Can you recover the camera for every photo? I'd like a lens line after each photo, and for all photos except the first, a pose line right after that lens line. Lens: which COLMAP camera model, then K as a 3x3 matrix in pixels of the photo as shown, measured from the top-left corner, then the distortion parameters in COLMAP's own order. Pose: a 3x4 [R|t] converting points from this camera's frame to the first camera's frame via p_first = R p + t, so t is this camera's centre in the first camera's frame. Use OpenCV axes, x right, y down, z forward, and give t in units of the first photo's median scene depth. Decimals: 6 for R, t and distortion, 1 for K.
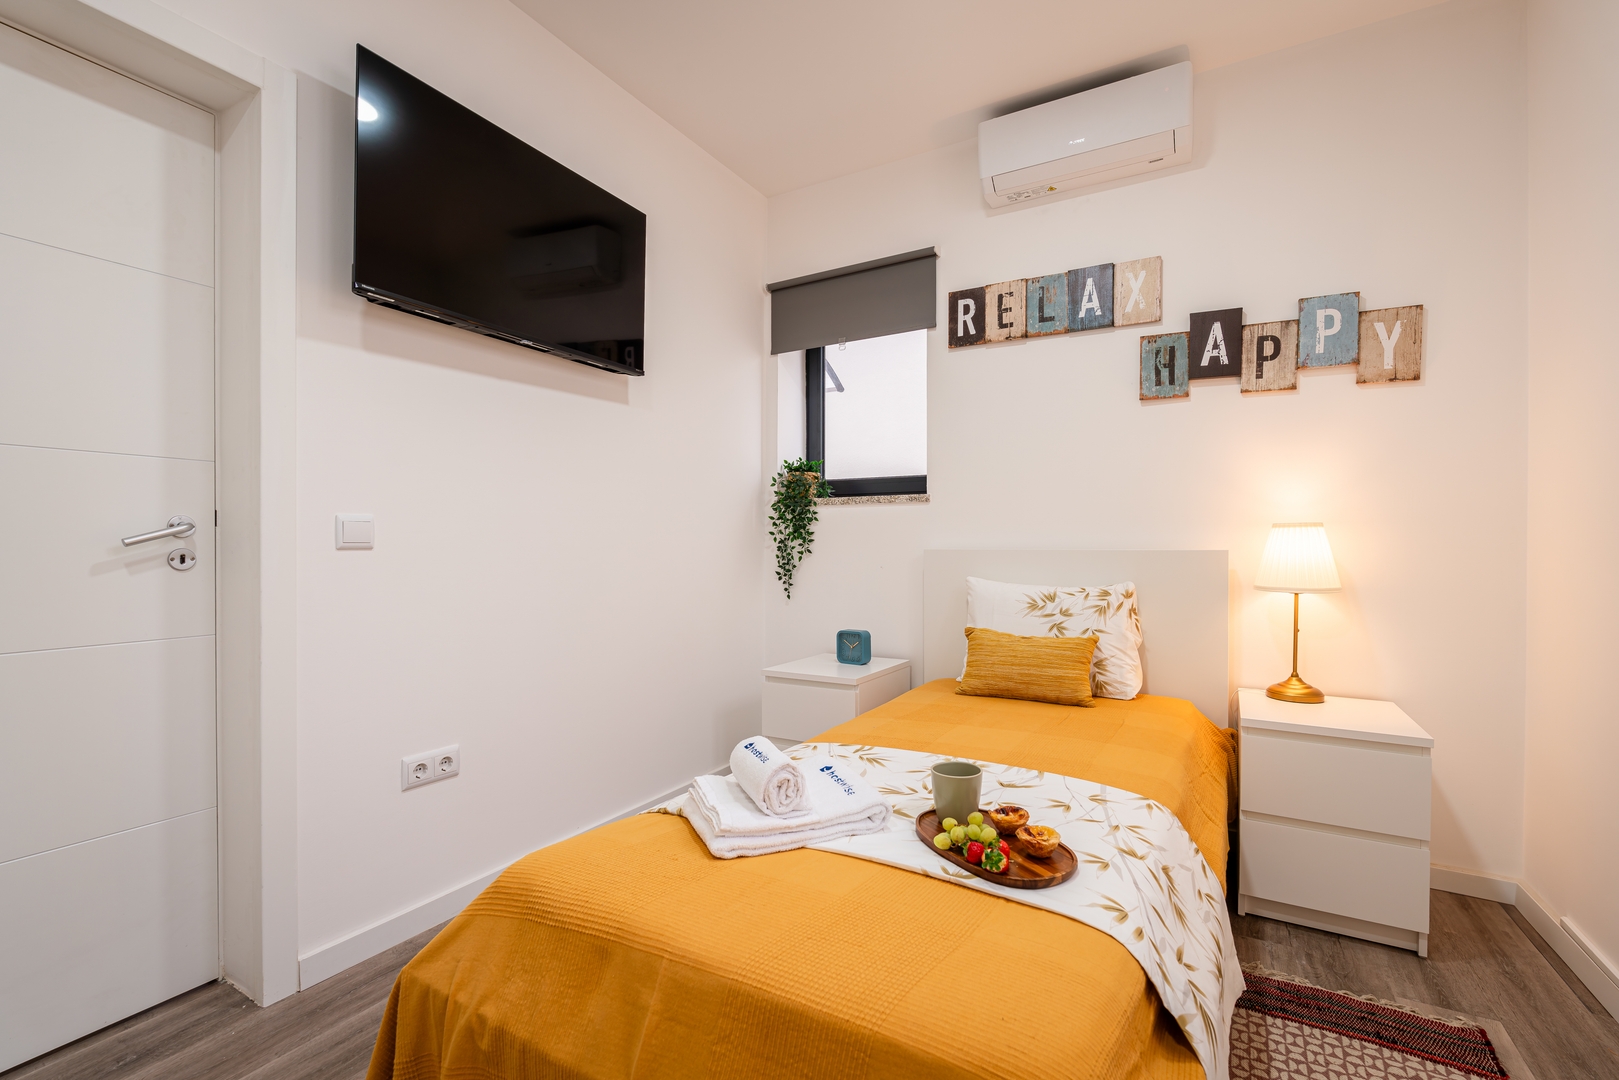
lens RADIAL K [[667.3, 0, 808.2], [0, 667.3, 552.9], [0, 0, 1]] dist [-0.008582, 0.000459]
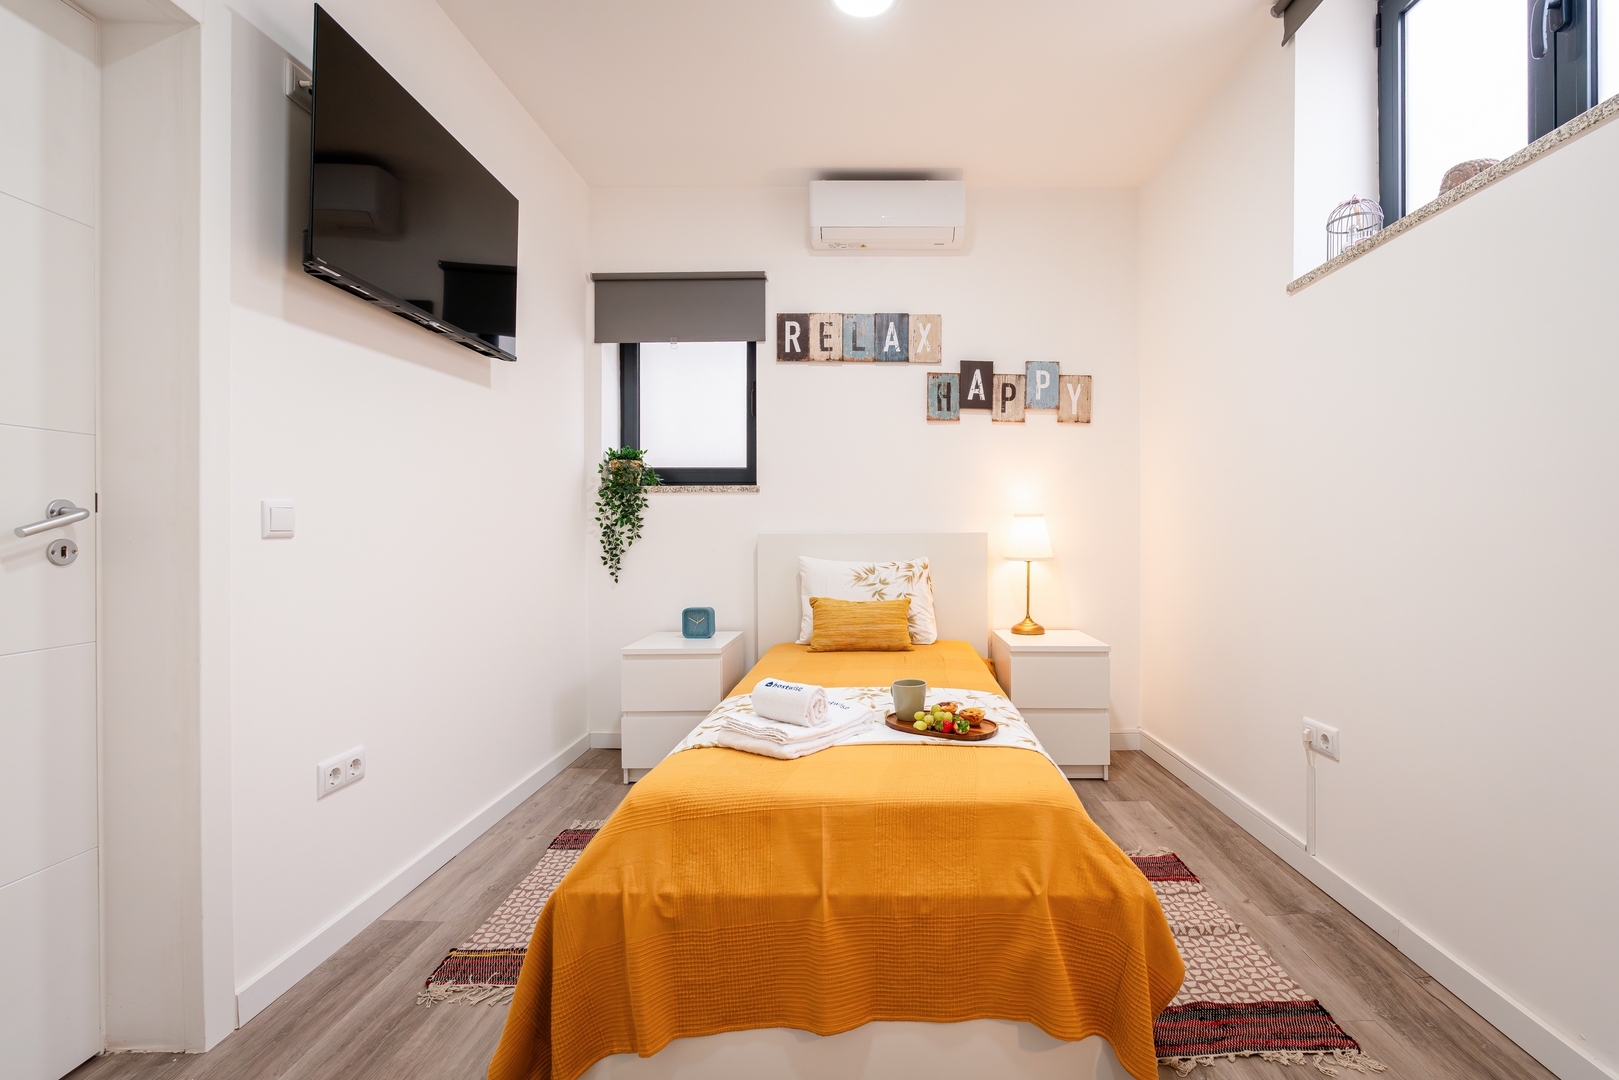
lens RADIAL K [[716.3, 0, 813.3], [0, 716.3, 539.4], [0, 0, 1]] dist [-0.009285, -0.000980]
pose [[0.883913, -0.011311, 0.467515, -0.410435], [0.010154, 0.999936, 0.004995, -0.000801], [-0.467542, 0.000332, 0.883971, -0.174059]]
